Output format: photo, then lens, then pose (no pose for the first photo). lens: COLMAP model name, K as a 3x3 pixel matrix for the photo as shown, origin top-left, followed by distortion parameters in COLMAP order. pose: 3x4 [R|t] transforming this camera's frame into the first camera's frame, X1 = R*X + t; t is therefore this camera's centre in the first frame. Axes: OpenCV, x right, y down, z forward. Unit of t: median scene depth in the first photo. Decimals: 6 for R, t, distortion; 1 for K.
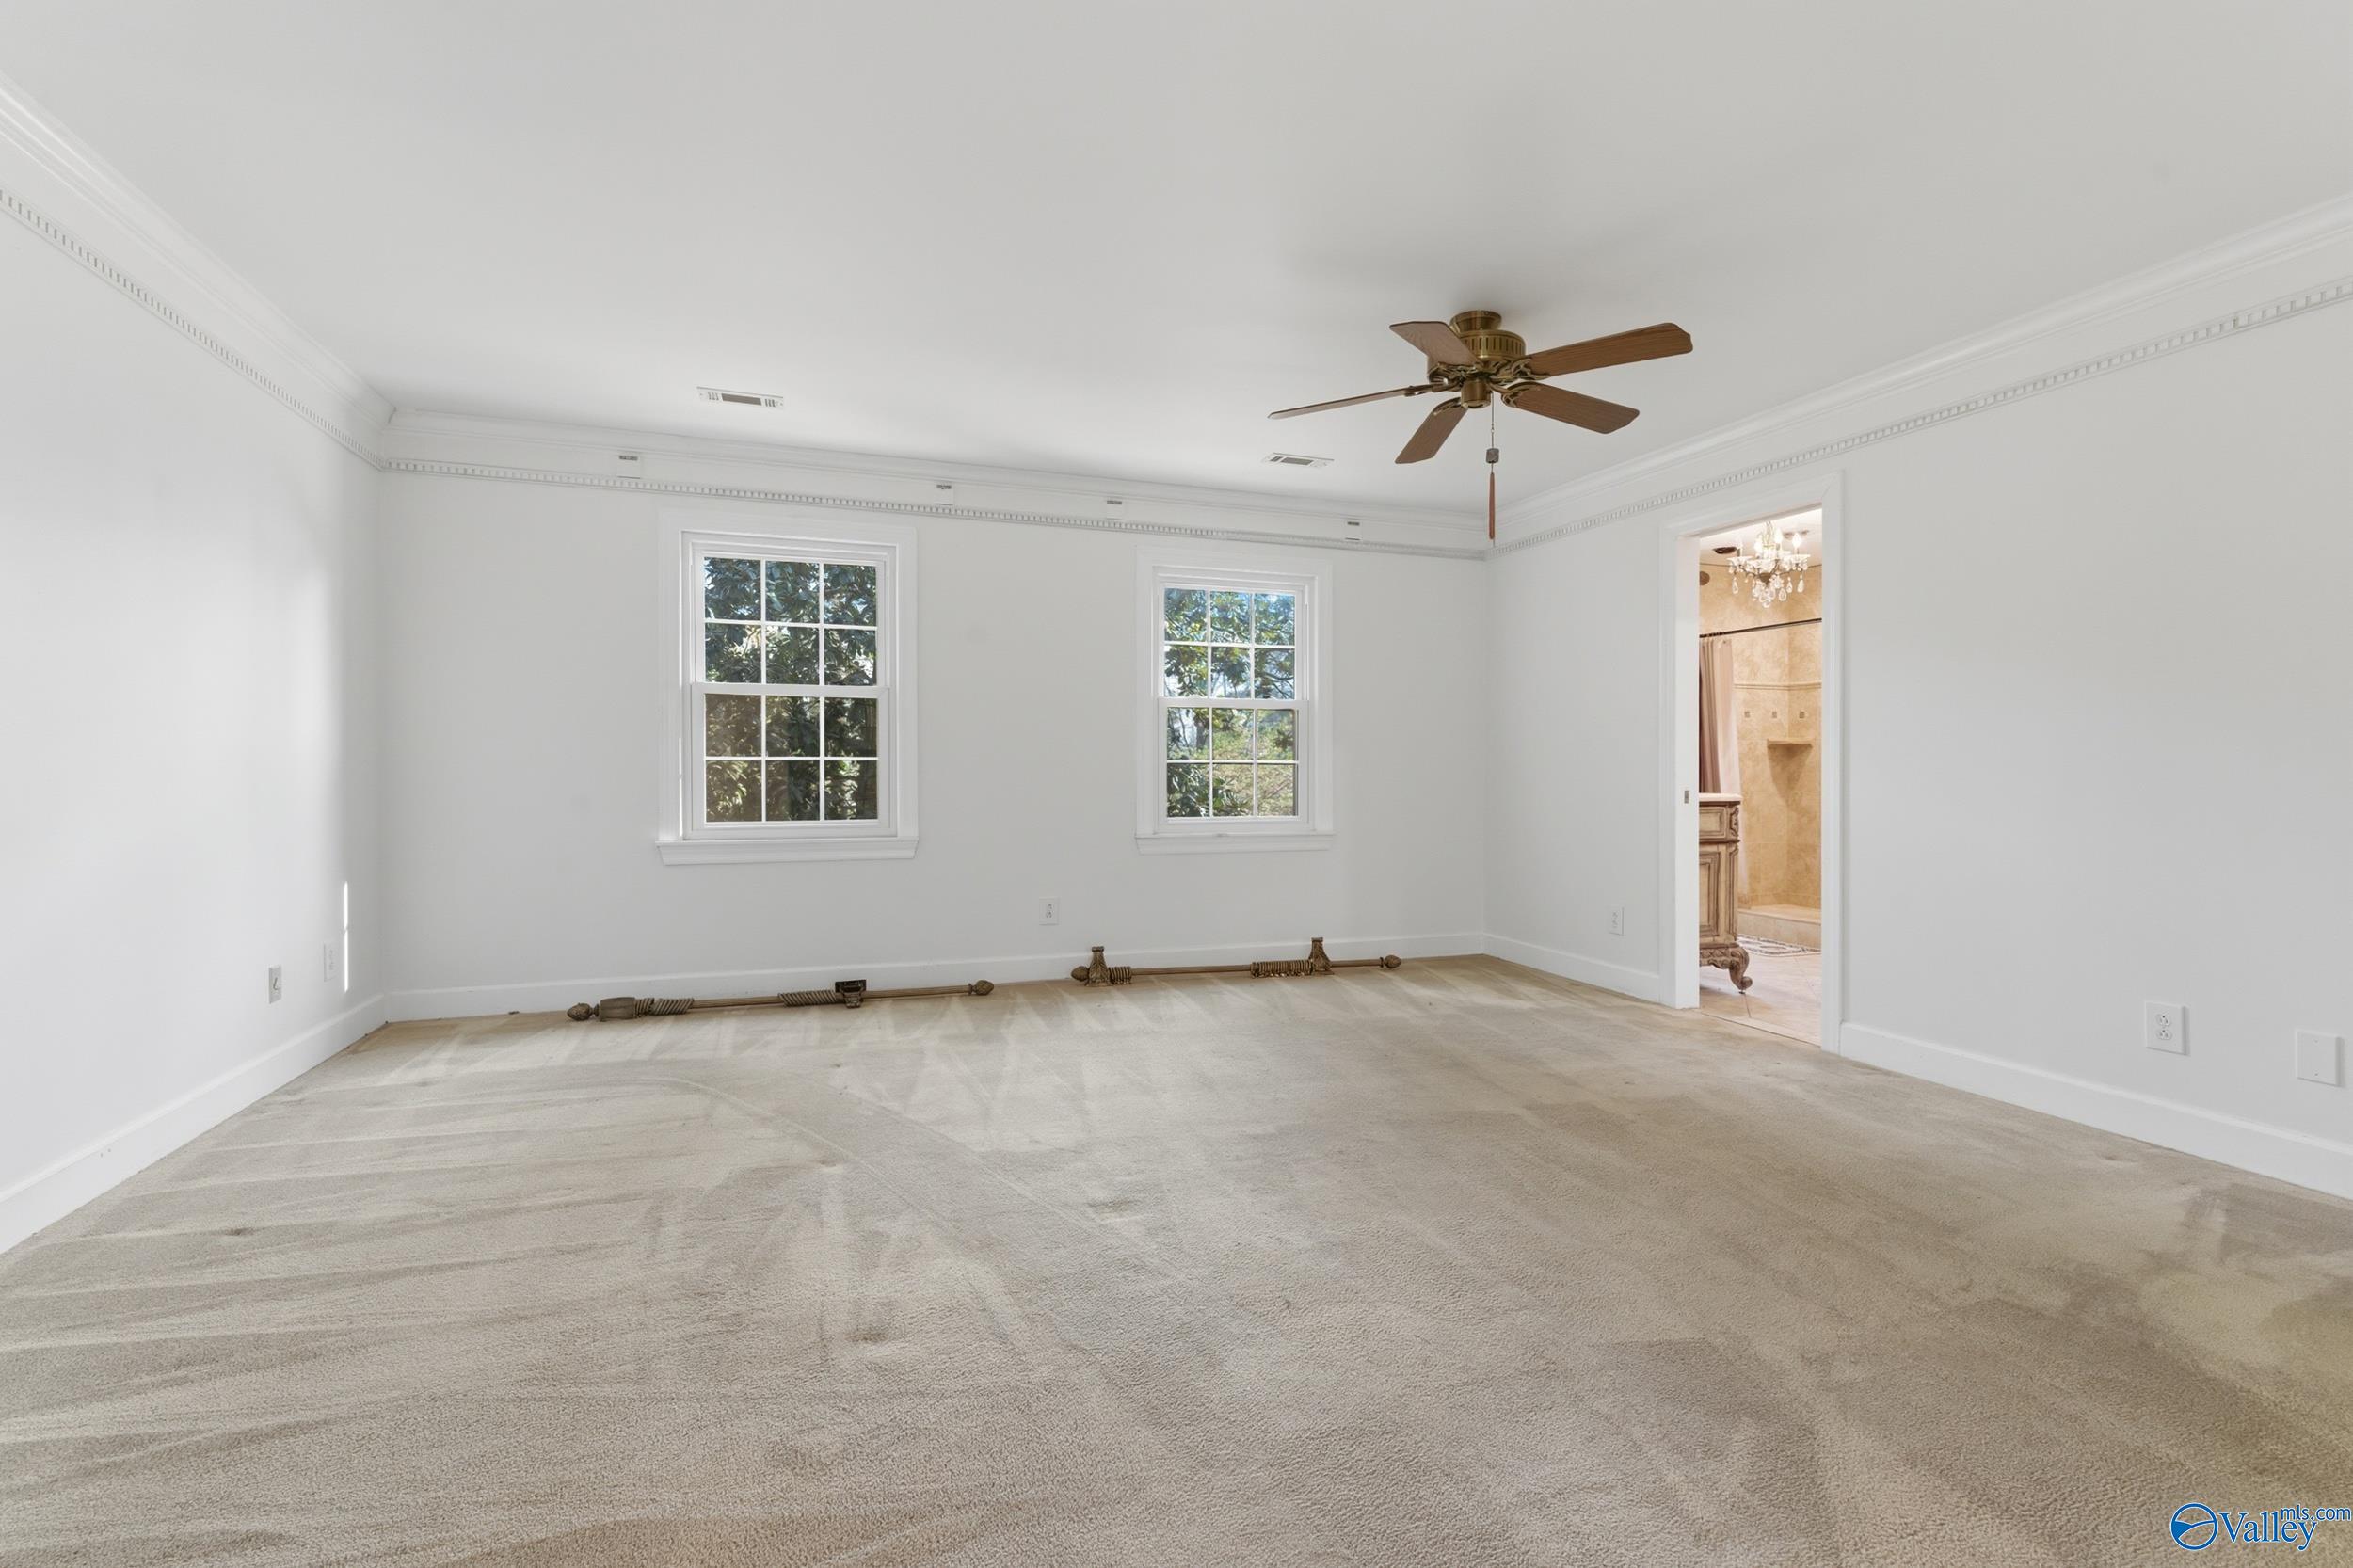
lens RADIAL K [[1055.8, 0, 1176.5], [0, 1055.8, 779.5], [0, 0, 1]] dist [-0.001377, 0.000892]
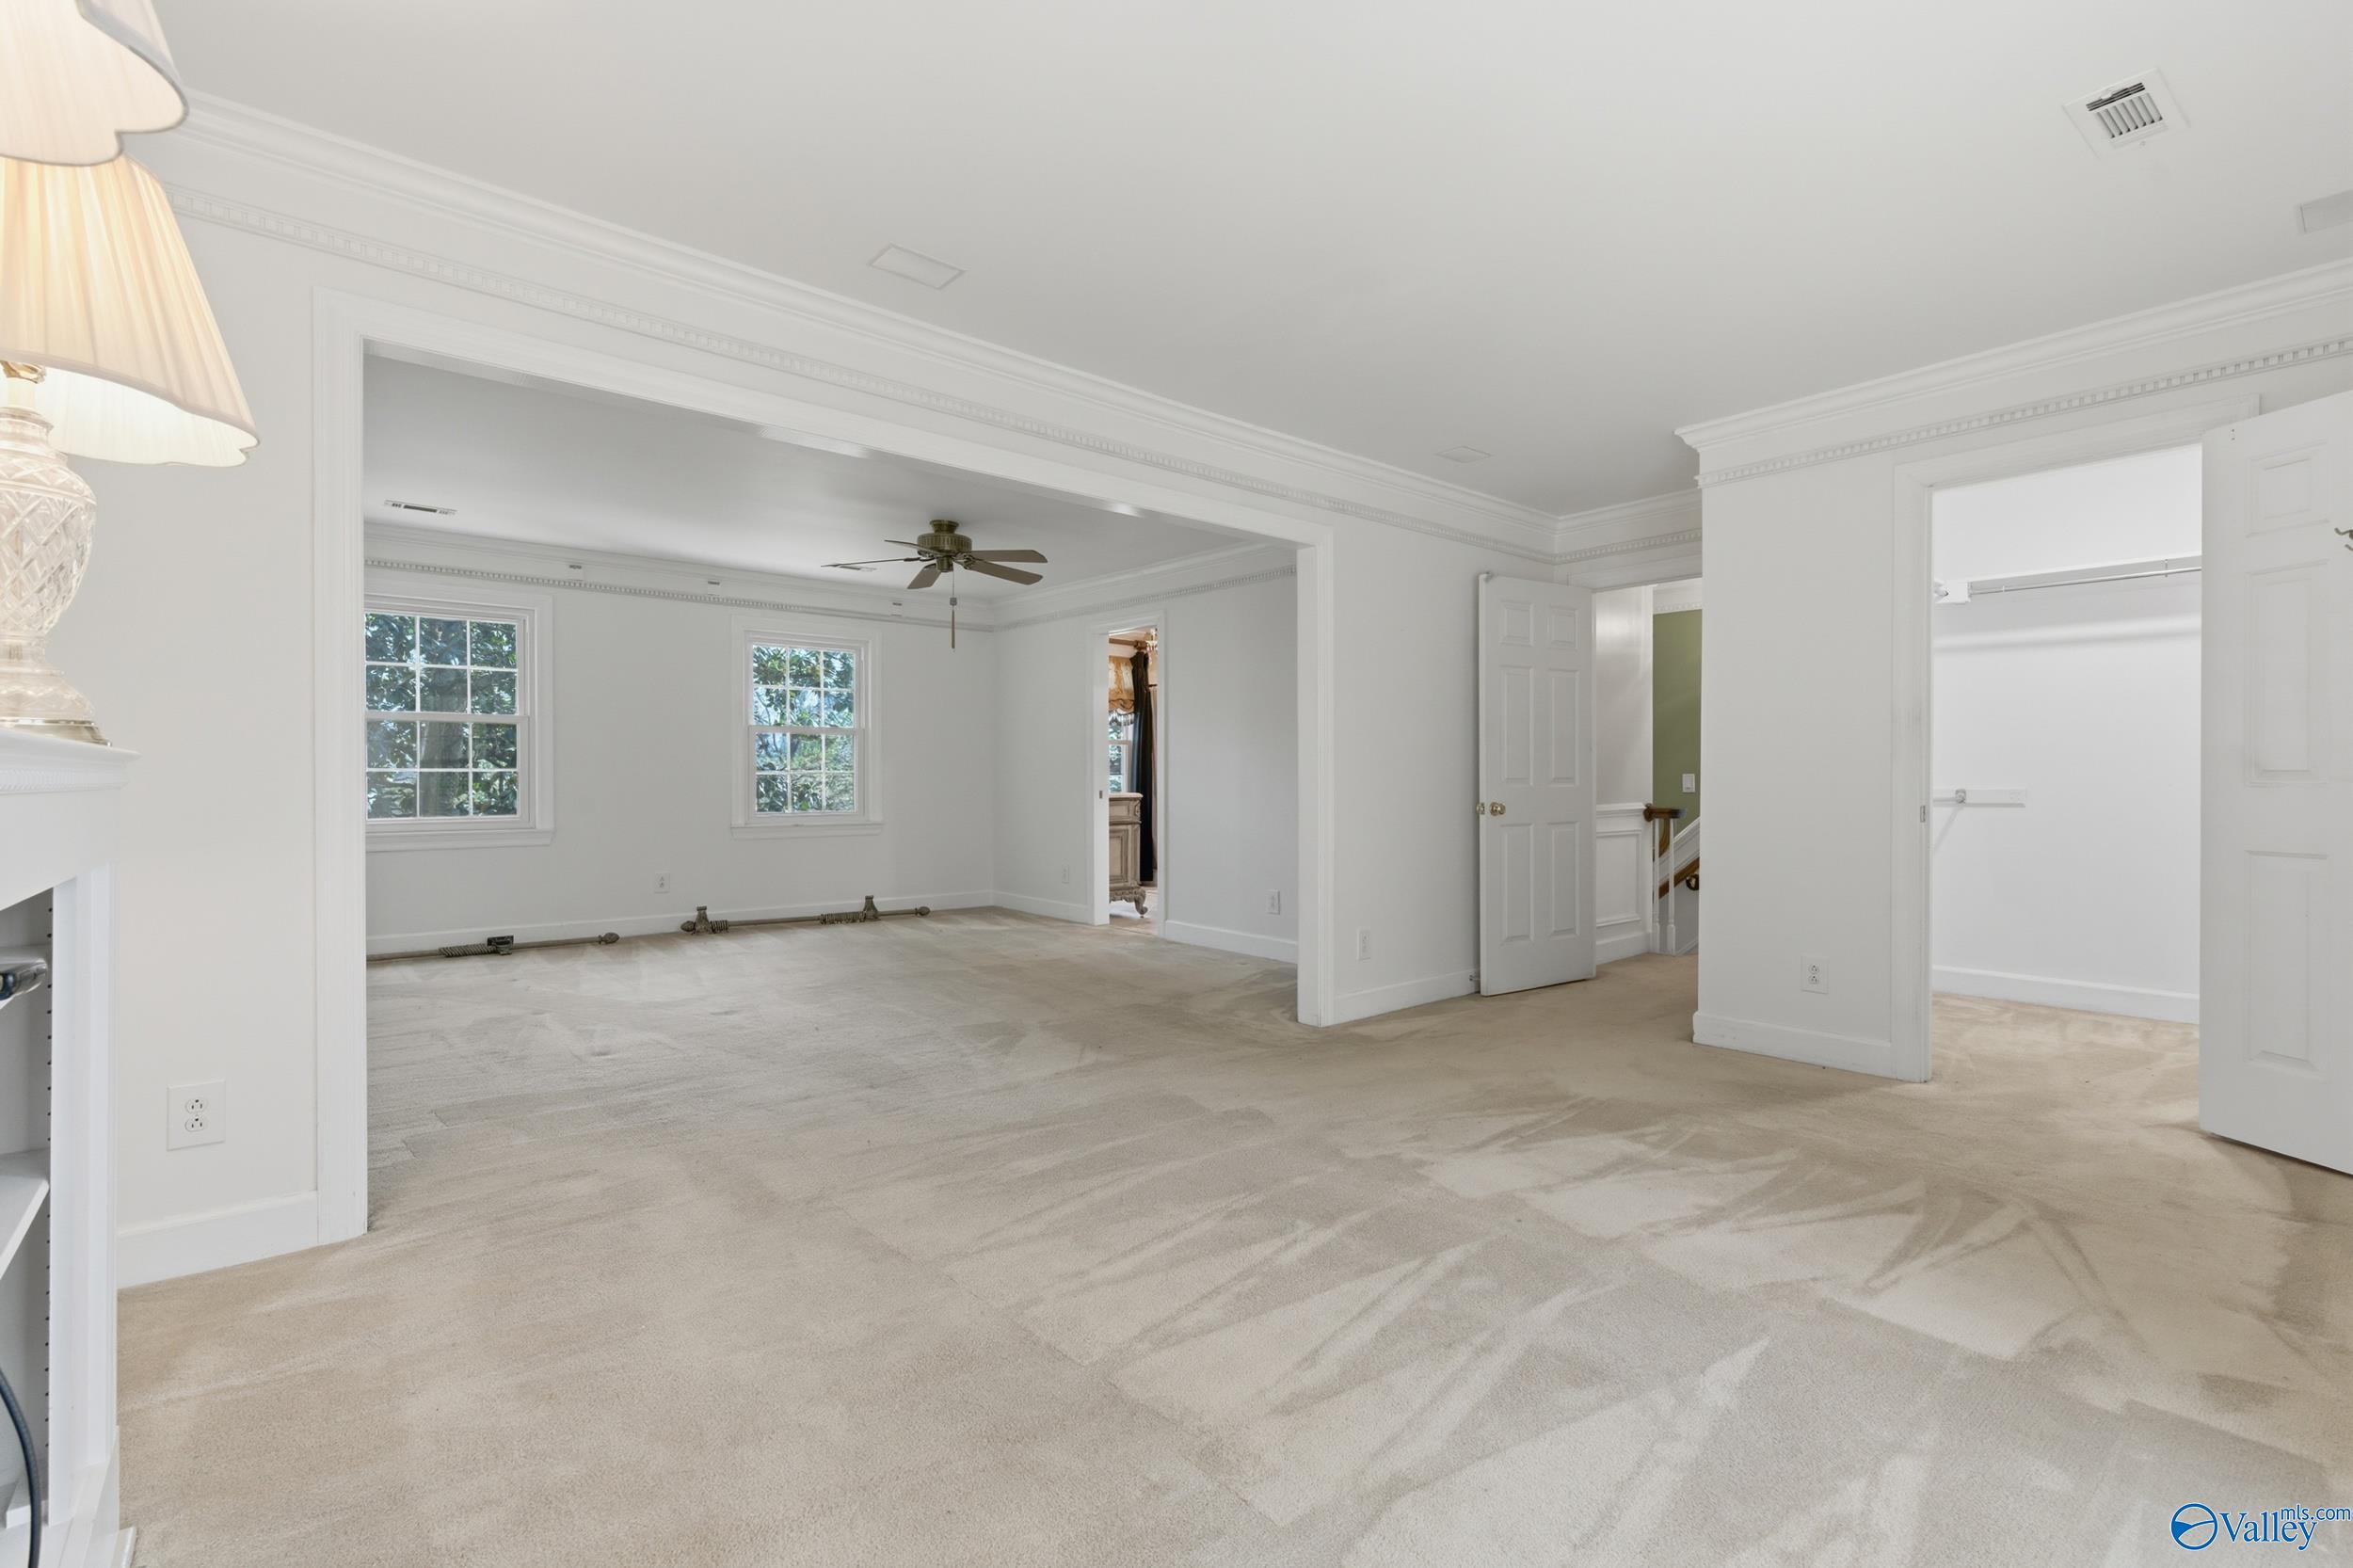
lens RADIAL K [[1055.8, 0, 1183.9], [0, 1055.8, 786.9], [0, 0, 1]] dist [-0.001377, 0.000892]
pose [[0.929625, -0.003057, 0.368493, 0.002957], [0.002992, 0.999995, 0.000747, 0.003149], [-0.368494, 0.000408, 0.929630, -0.530258]]
